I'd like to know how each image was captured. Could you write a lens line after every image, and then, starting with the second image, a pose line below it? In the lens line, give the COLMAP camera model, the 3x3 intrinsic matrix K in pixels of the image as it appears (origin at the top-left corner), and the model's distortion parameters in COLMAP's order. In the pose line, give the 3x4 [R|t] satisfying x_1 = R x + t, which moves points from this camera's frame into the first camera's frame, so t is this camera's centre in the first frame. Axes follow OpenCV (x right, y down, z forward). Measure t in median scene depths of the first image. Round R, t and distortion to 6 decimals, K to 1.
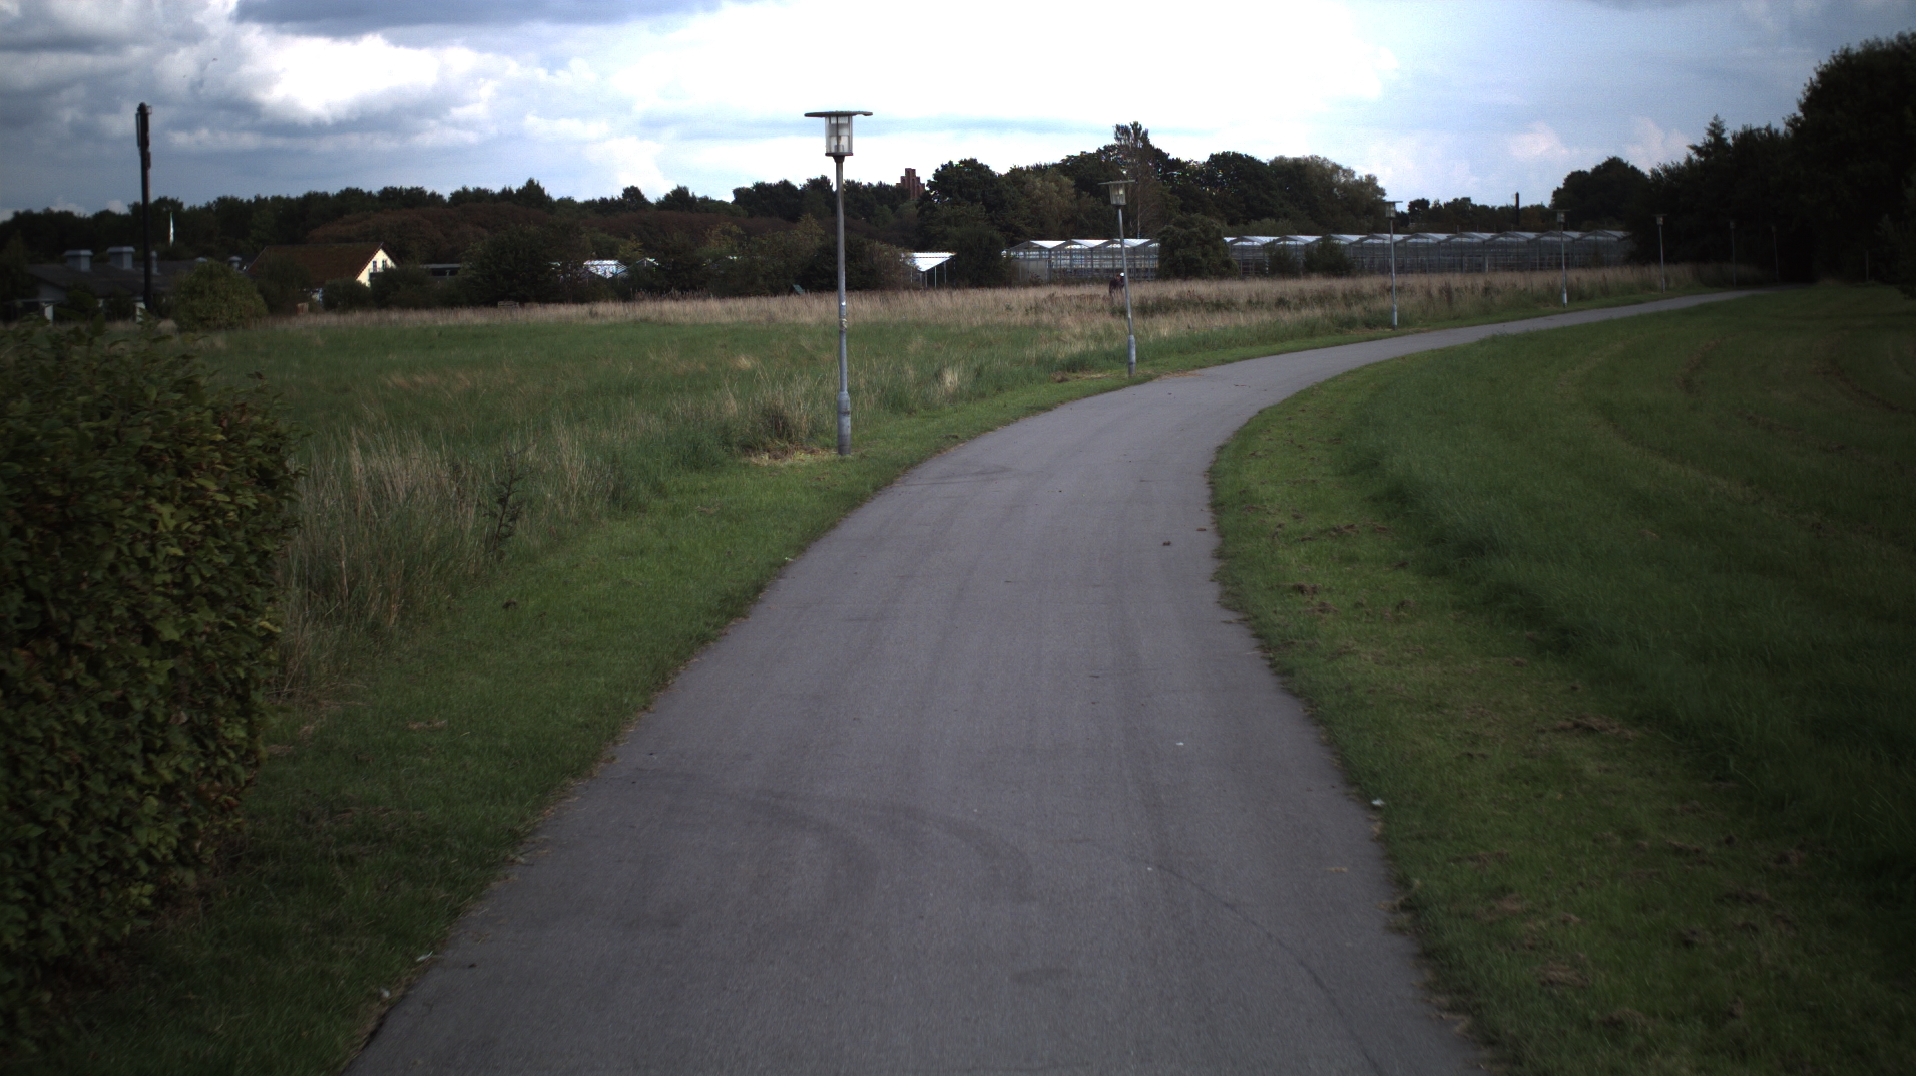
lens RADIAL K [[3354.3, 0, 958.0], [0, 3354.3, 538.0], [0, 0, 1]] dist [-0.294322, 0.347596]
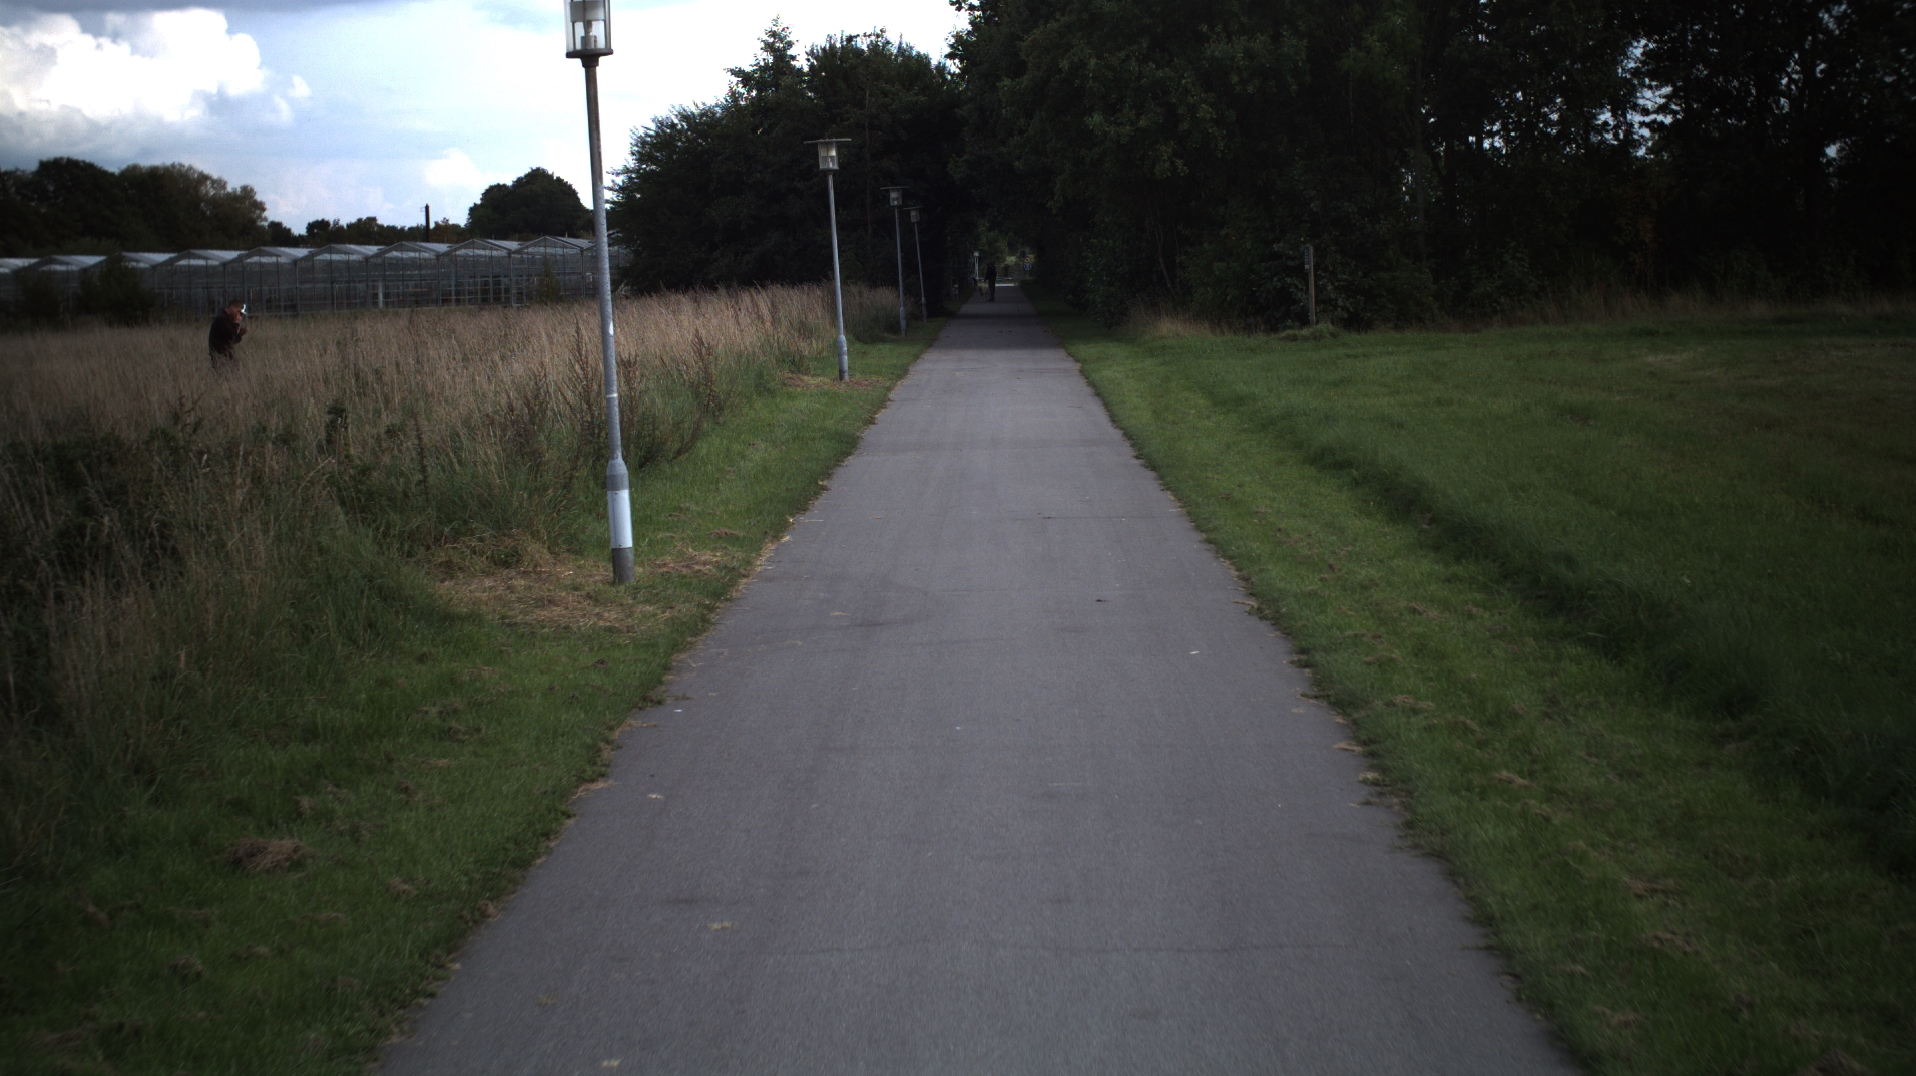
lens RADIAL K [[3354.3, 0, 958.0], [0, 3354.3, 538.0], [0, 0, 1]] dist [-0.294322, 0.347596]
pose [[0.948412, -0.031136, 0.315507, 0.050894], [0.033636, 0.999431, -0.002483, -0.024424], [-0.315251, 0.012967, 0.948920, 0.290392]]
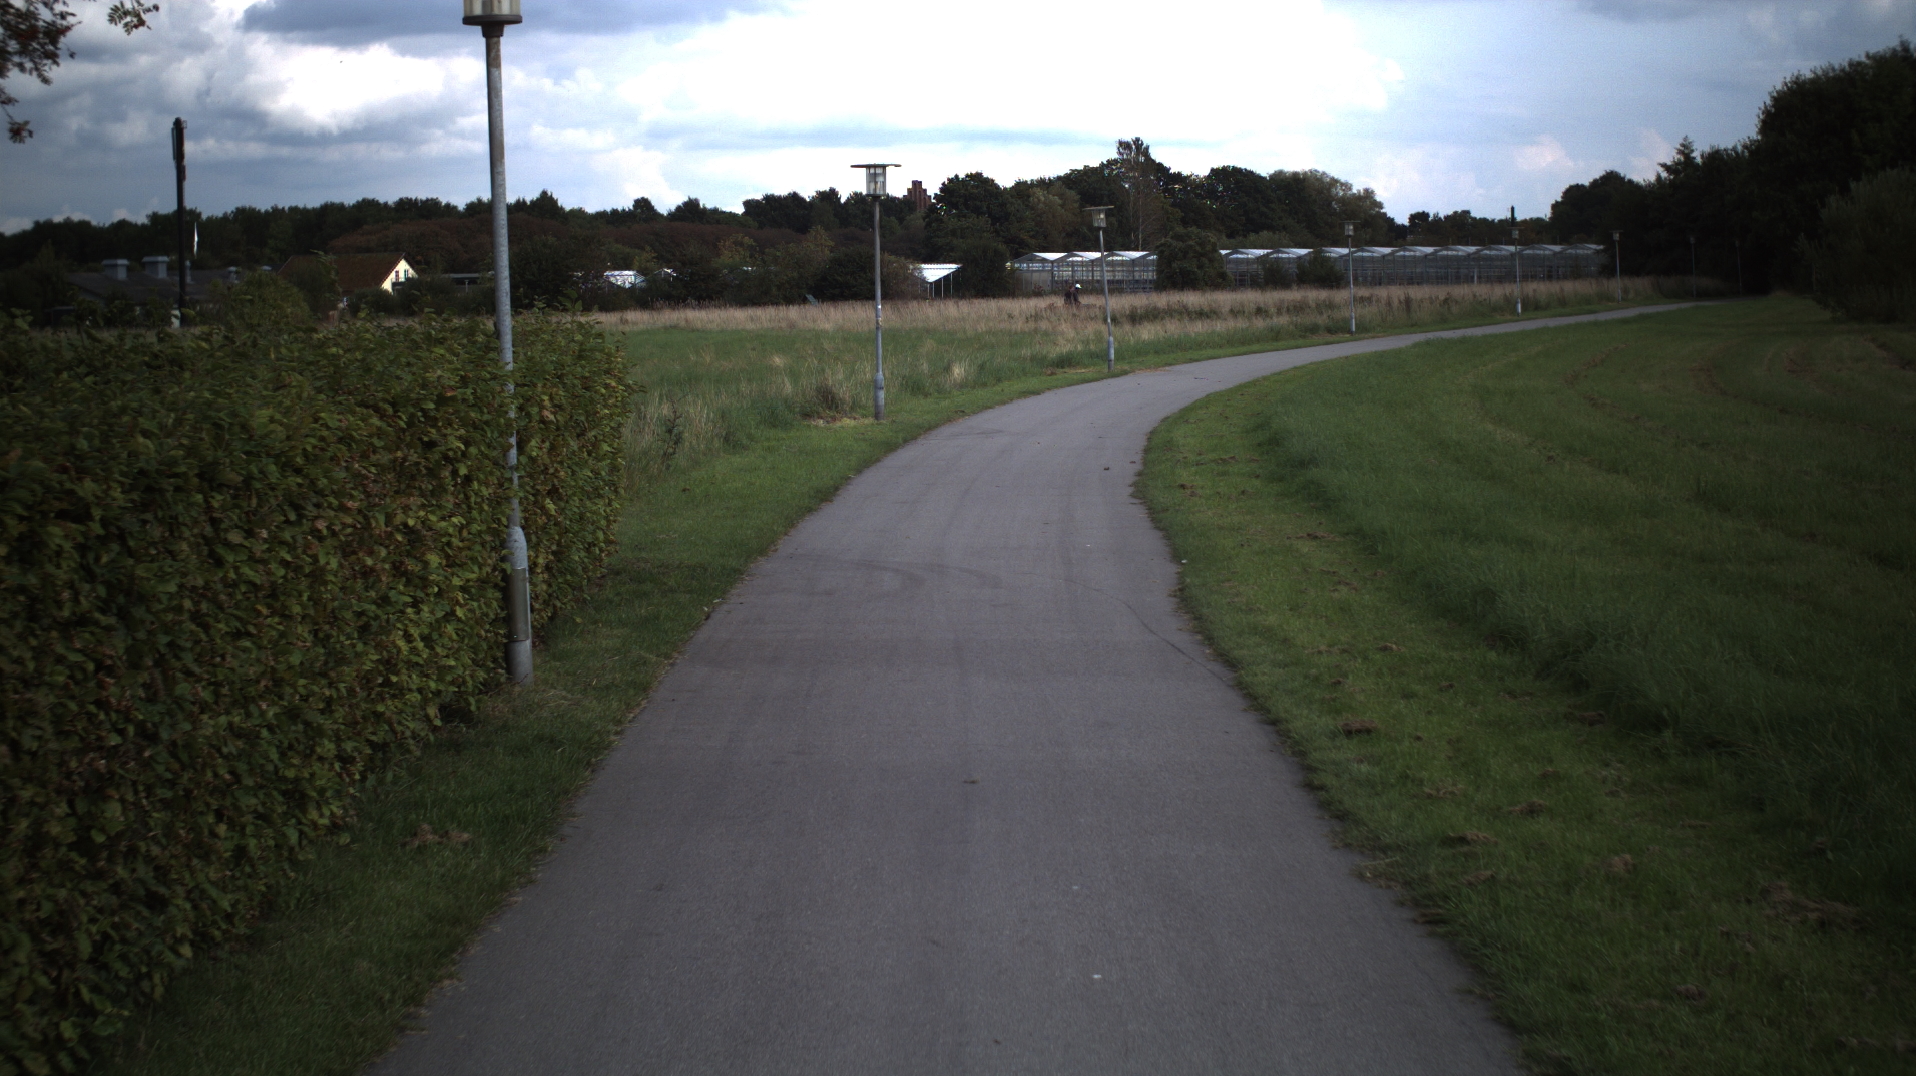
lens RADIAL K [[3354.3, 0, 958.0], [0, 3354.3, 538.0], [0, 0, 1]] dist [-0.294322, 0.347596]
pose [[0.999996, 0.002319, -0.001528, -0.000052], [-0.002324, 0.999992, -0.003199, 0.002590], [0.001520, 0.003202, 0.999994, -0.032978]]
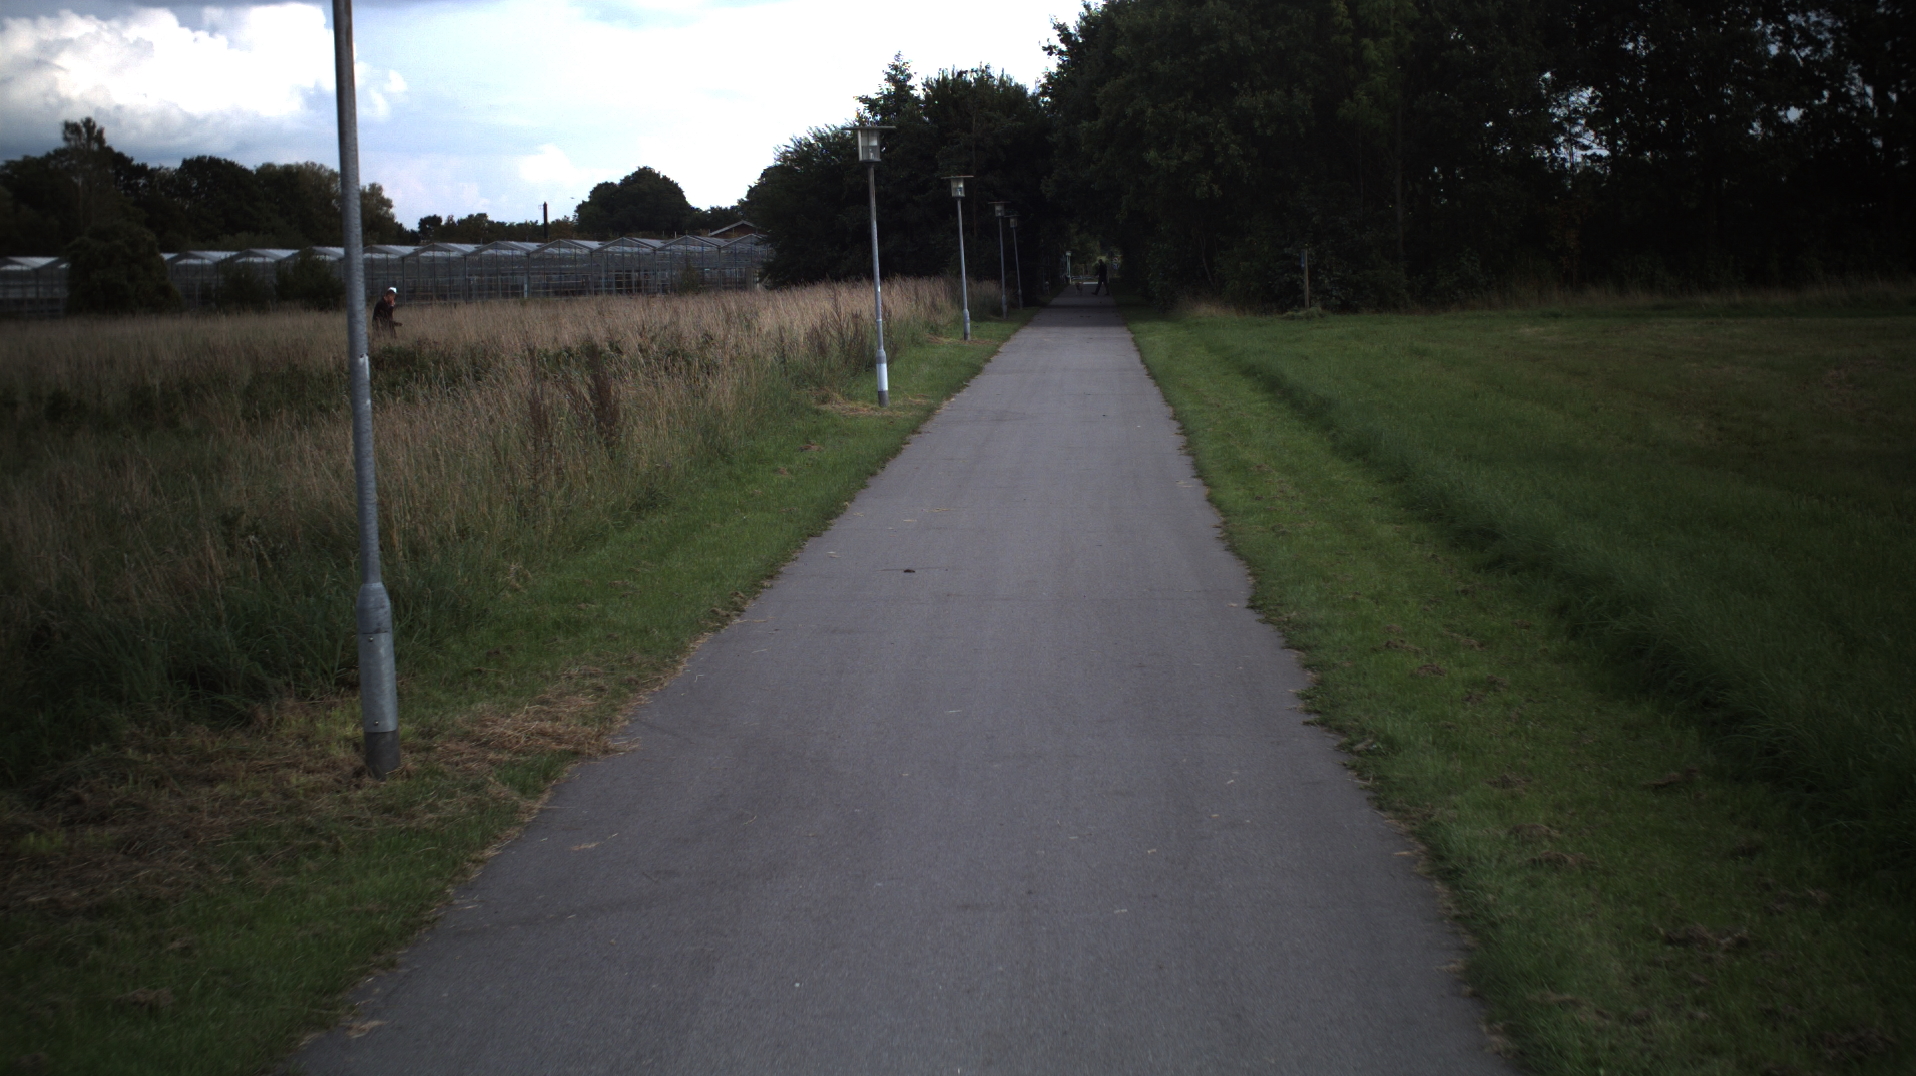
lens RADIAL K [[3354.3, 0, 958.0], [0, 3354.3, 538.0], [0, 0, 1]] dist [-0.294322, 0.347596]
pose [[0.956966, -0.023295, 0.289262, 0.030261], [0.025247, 0.999677, -0.003018, -0.018719], [-0.289098, 0.010191, 0.957245, 0.227573]]
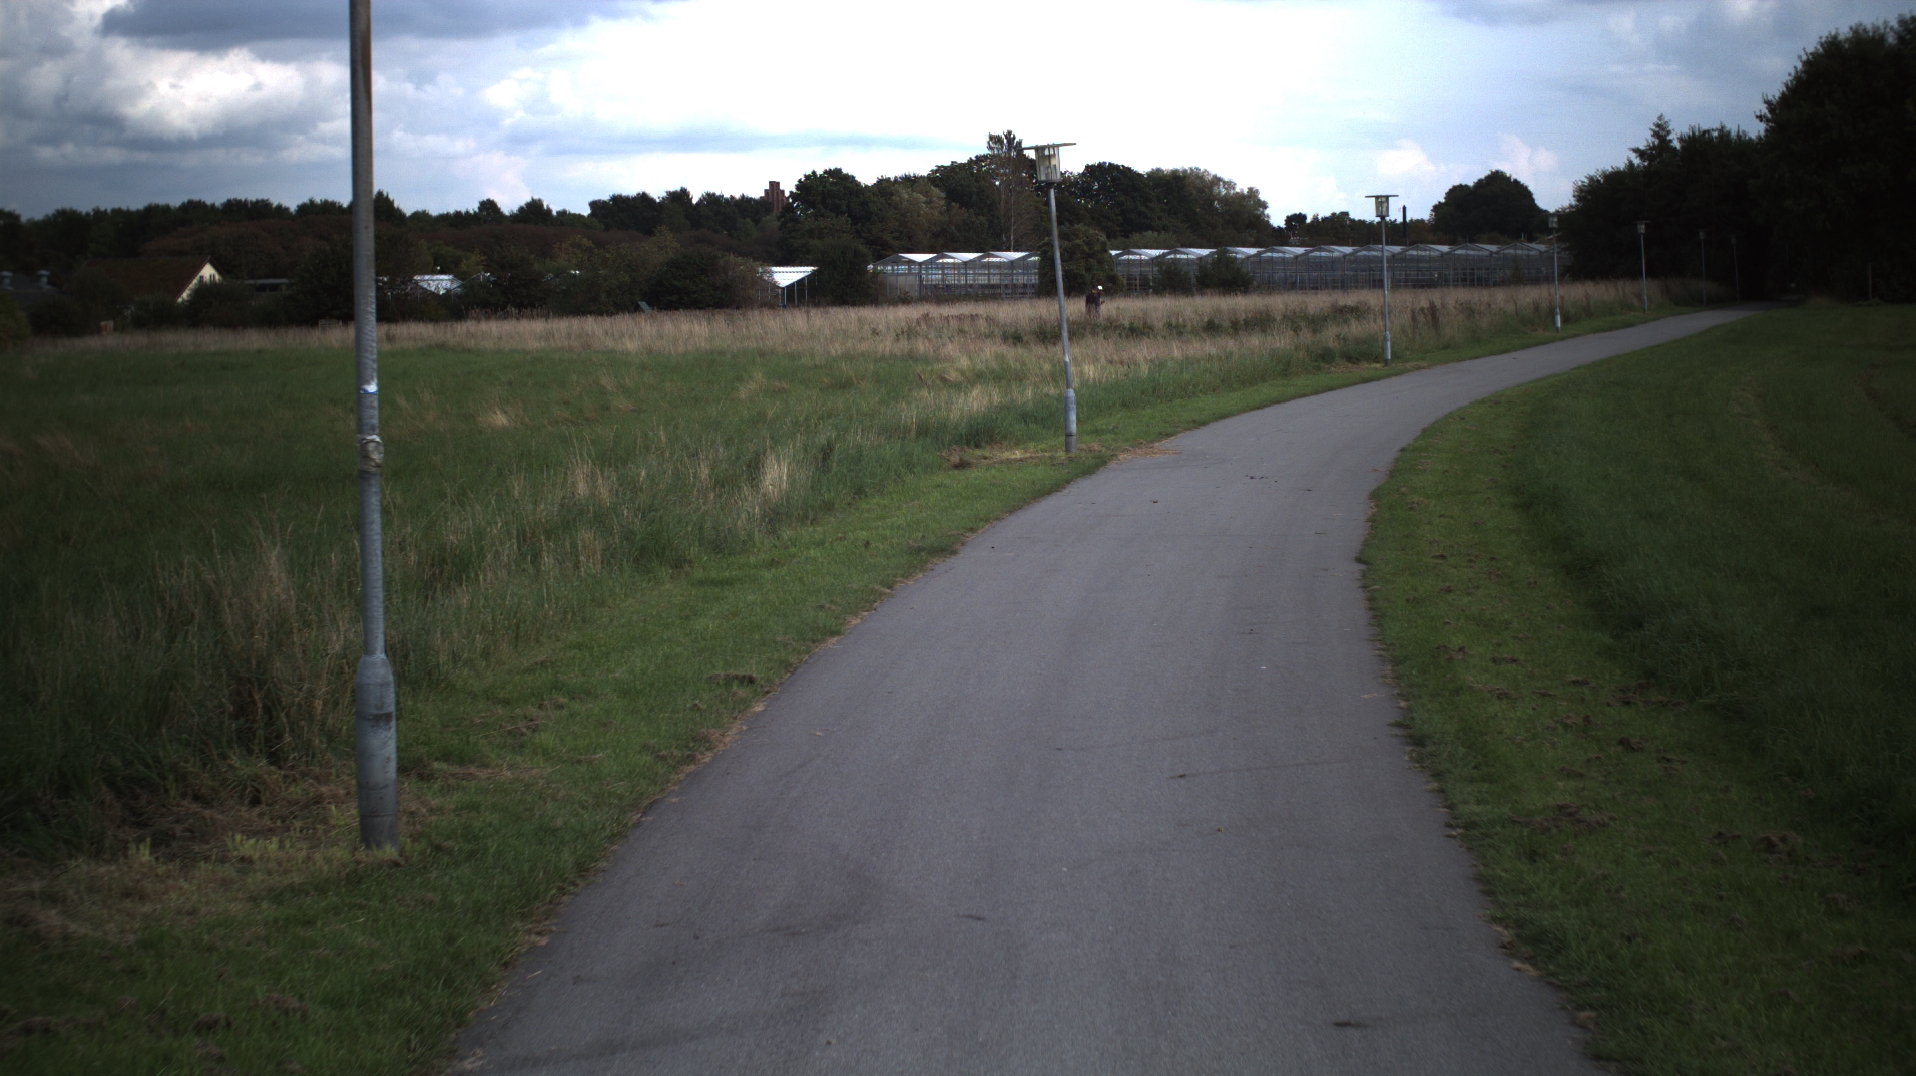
lens RADIAL K [[3354.3, 0, 958.0], [0, 3354.3, 538.0], [0, 0, 1]] dist [-0.294322, 0.347596]
pose [[0.999210, -0.000565, 0.039742, 0.001013], [0.000752, 0.999989, -0.004677, -0.005250], [-0.039739, 0.004703, 0.999199, 0.065661]]
